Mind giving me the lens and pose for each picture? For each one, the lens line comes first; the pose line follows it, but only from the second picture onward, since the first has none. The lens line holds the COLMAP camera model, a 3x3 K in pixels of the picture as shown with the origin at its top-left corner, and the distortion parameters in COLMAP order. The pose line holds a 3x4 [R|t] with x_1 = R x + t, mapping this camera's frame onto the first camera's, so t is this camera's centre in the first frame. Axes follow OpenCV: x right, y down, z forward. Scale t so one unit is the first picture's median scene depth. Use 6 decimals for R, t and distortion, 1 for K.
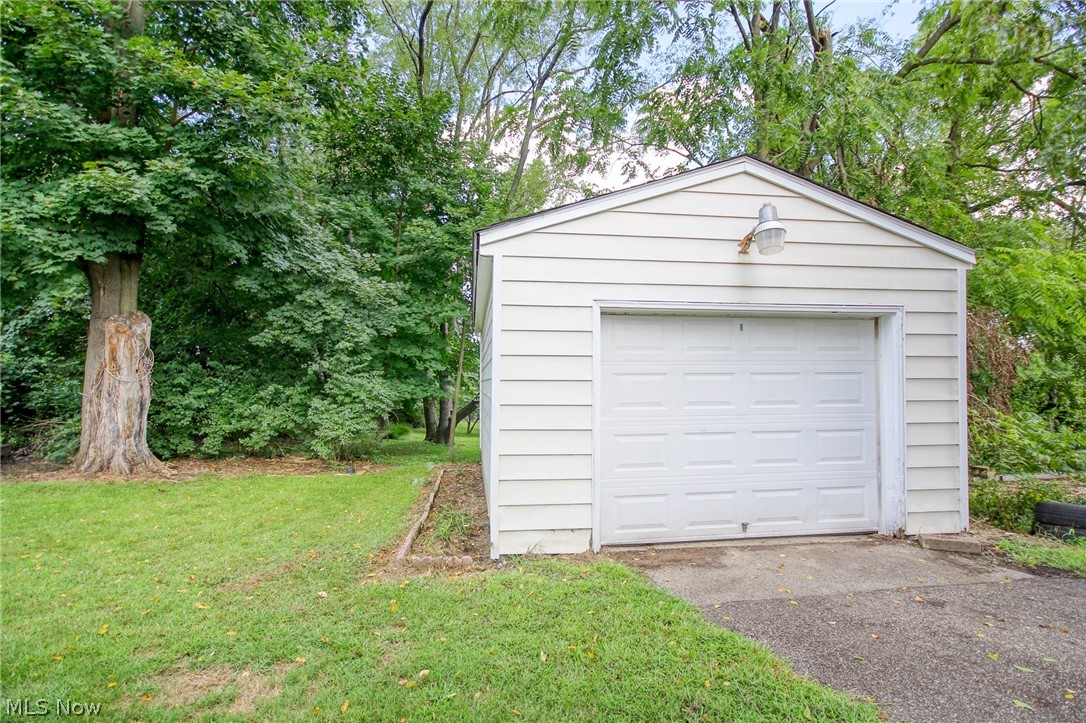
lens RADIAL K [[499.9, 0, 544.4], [0, 499.9, 367.0], [0, 0, 1]] dist [0.002614, -0.006291]
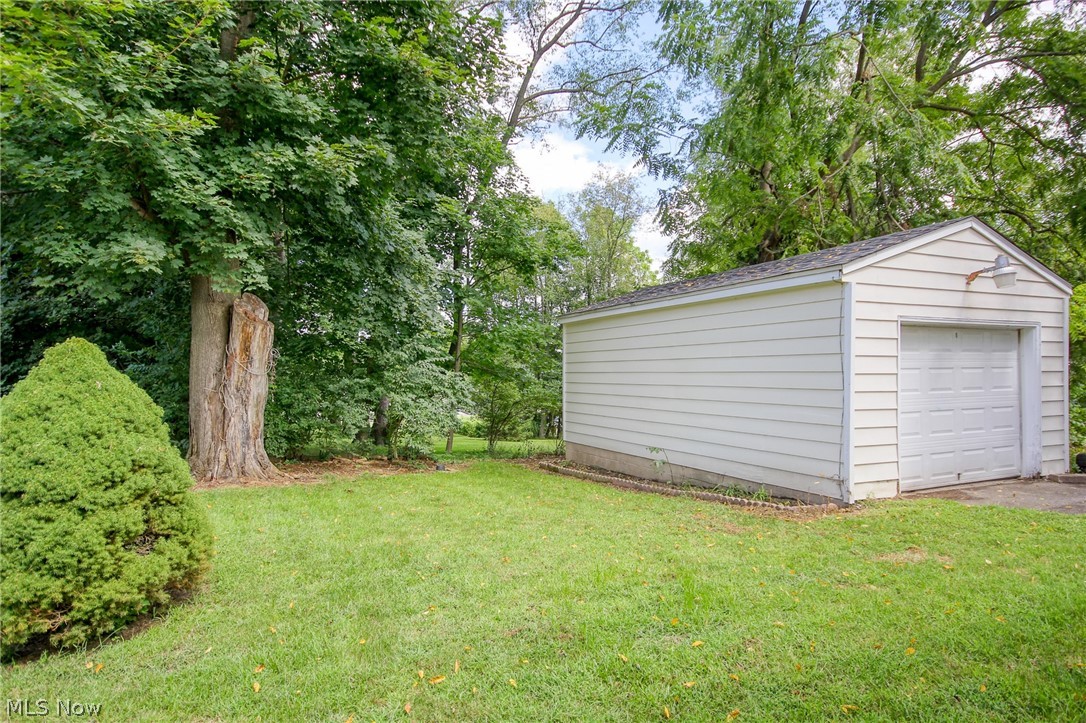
lens RADIAL K [[590.7, 0, 539.4], [0, 590.7, 362.0], [0, 0, 1]] dist [0.007366, 0.000746]
pose [[0.959172, 0.001968, 0.282818, -1.196415], [-0.005905, 0.999897, 0.013070, -0.019242], [-0.282763, -0.014207, 0.959085, -0.271315]]
